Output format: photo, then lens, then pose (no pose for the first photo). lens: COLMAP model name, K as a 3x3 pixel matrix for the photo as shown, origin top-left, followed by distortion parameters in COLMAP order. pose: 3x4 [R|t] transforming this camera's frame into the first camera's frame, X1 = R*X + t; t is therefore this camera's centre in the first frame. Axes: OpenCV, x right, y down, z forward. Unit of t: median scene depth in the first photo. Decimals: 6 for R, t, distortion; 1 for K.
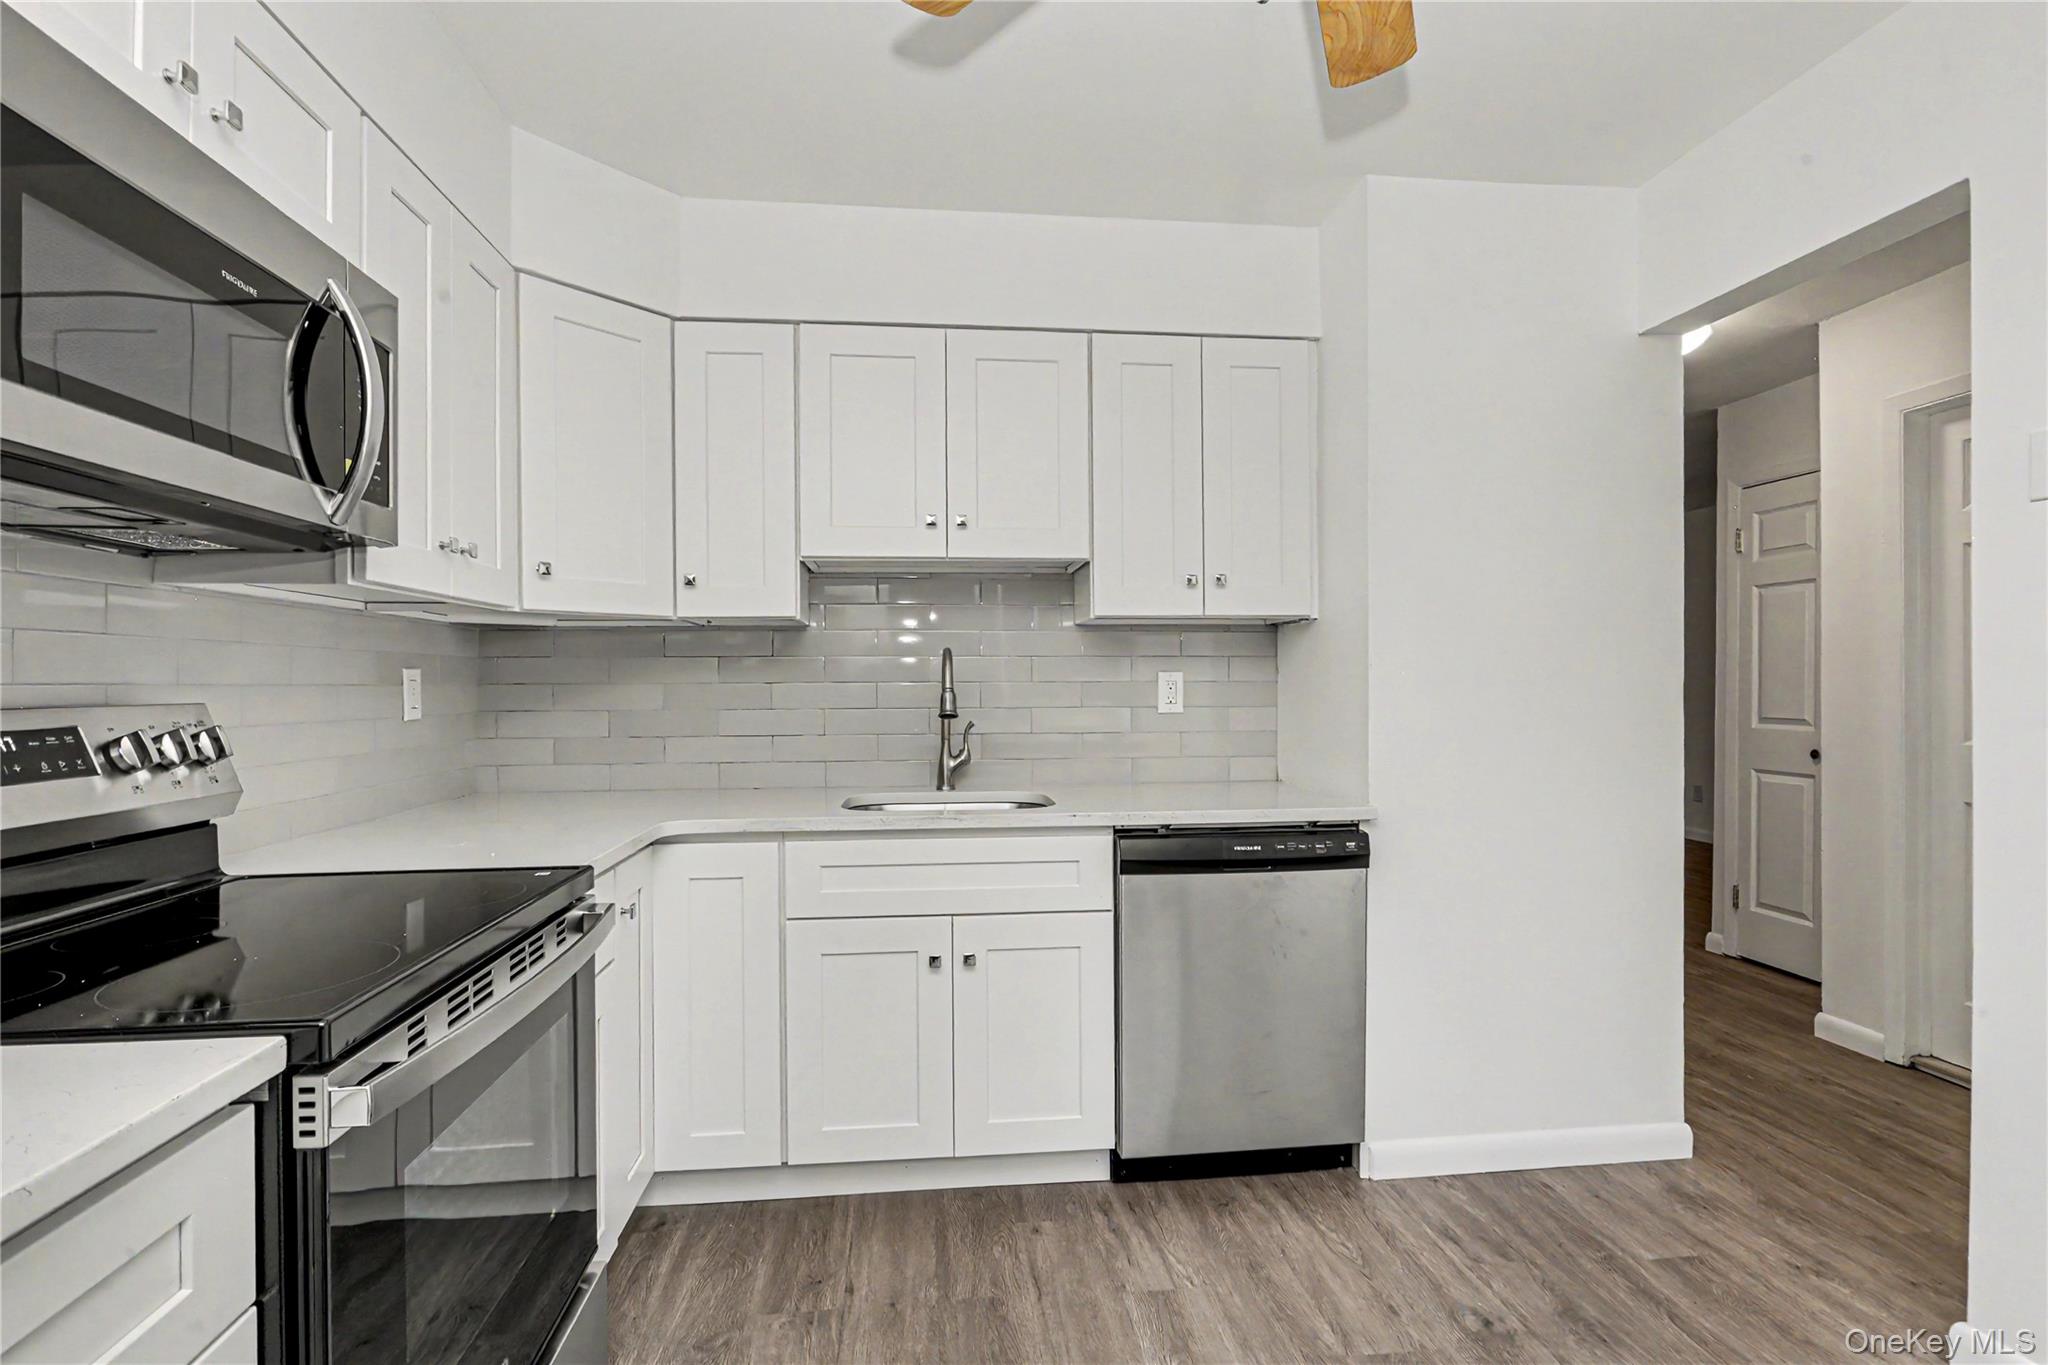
lens RADIAL K [[996.7, 0, 1025.7], [0, 996.7, 685.0], [0, 0, 1]] dist [-0.006818, 0.002385]
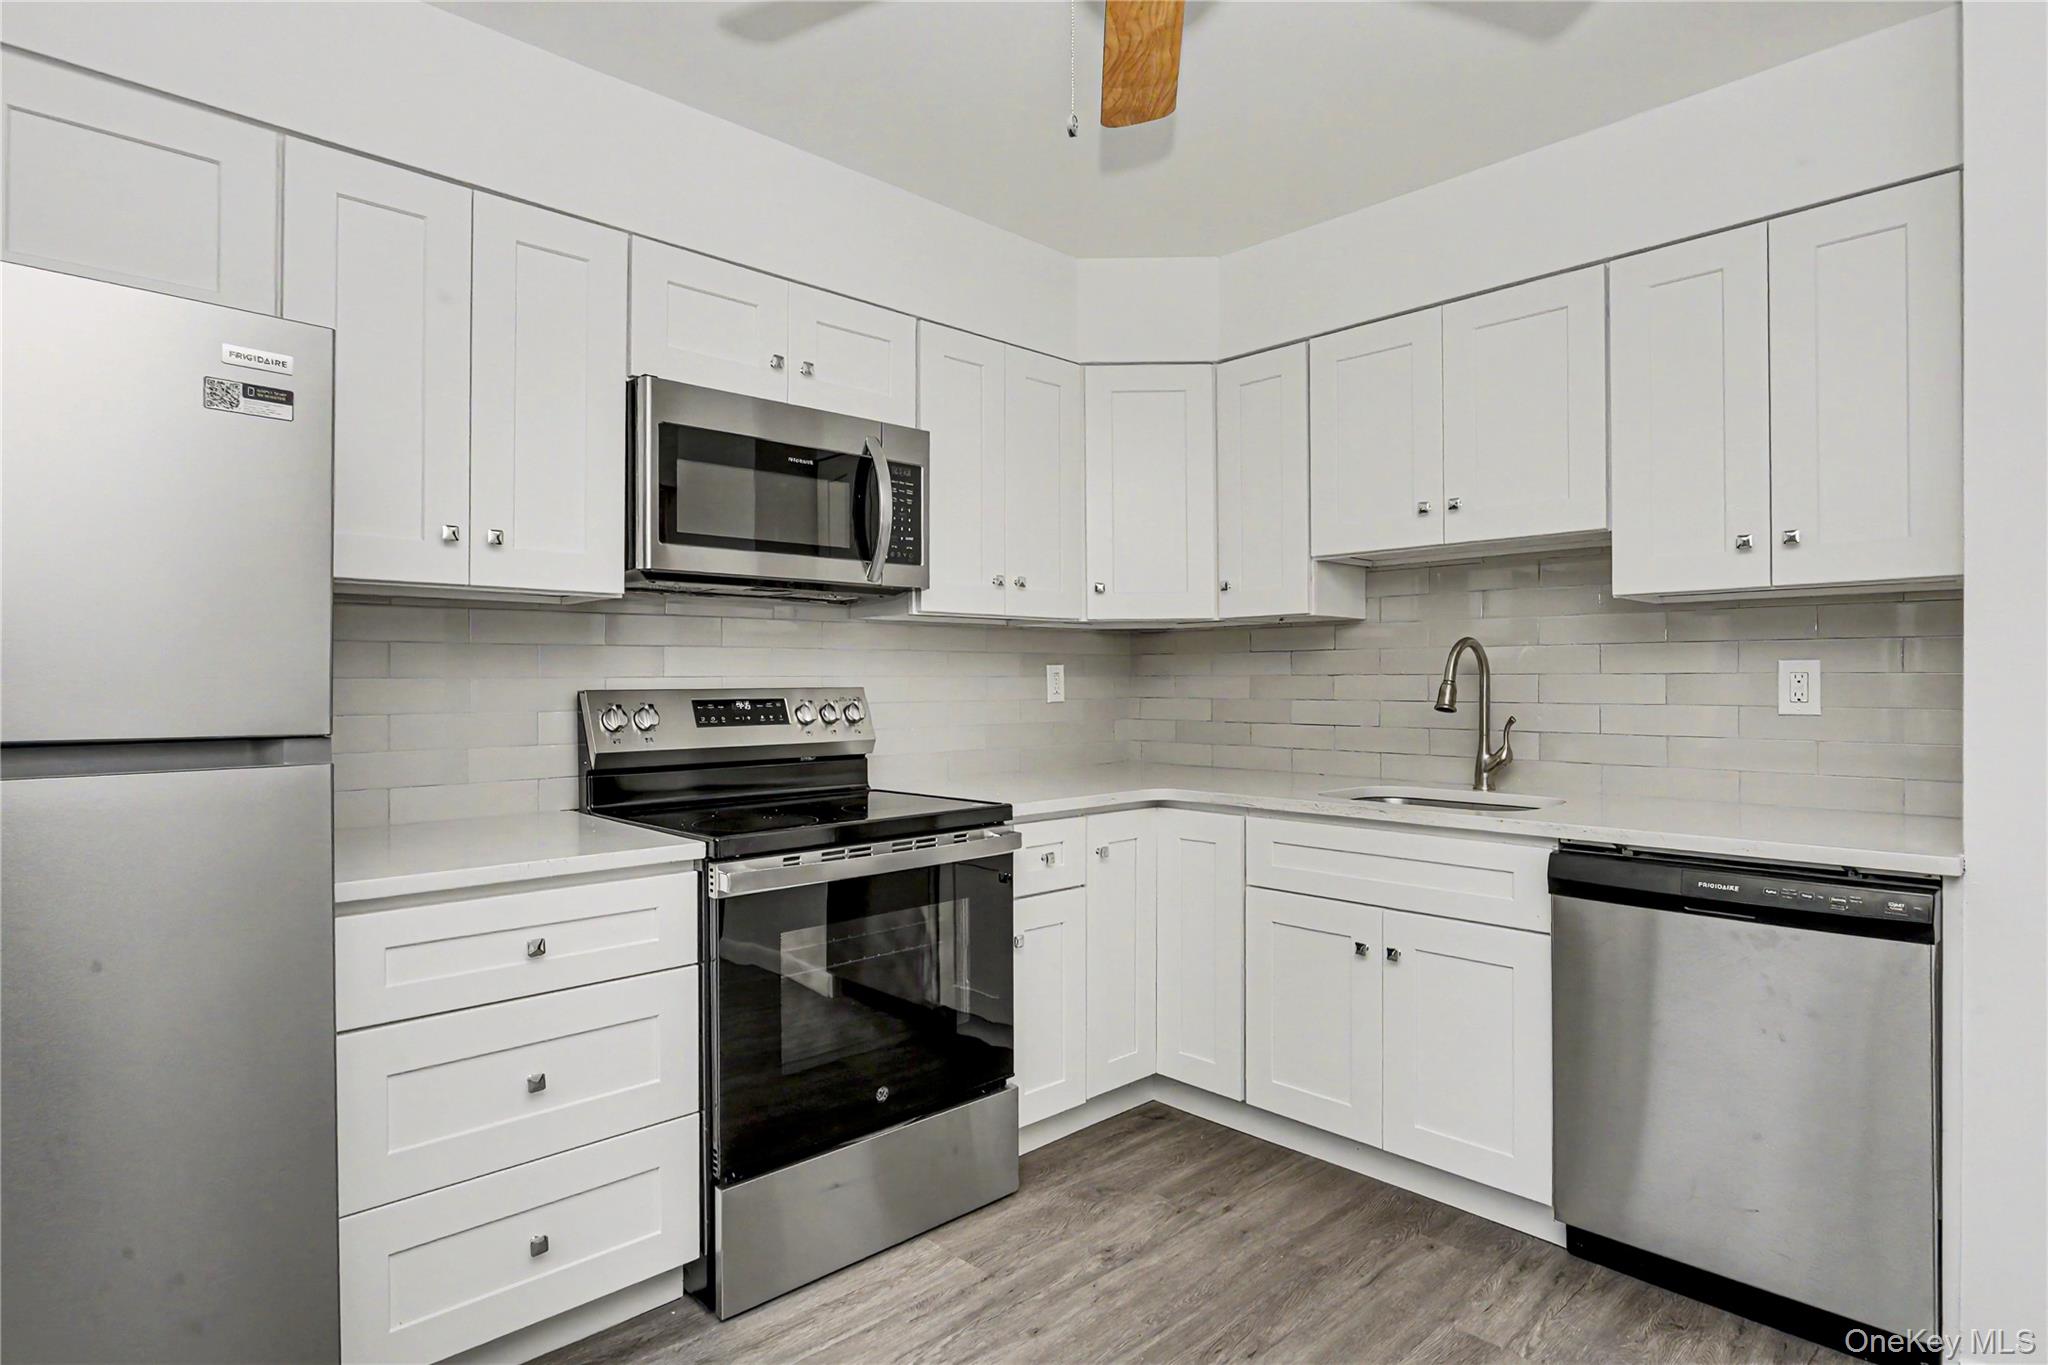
lens RADIAL K [[1103.2, 0, 1024.5], [0, 1103.2, 679.1], [0, 0, 1]] dist [-0.006290, -0.000607]
pose [[0.599334, 0.001685, -0.800497, 0.600737], [-0.000570, 0.999998, 0.001678, 0.000308], [0.800499, -0.000549, 0.599334, 0.051008]]
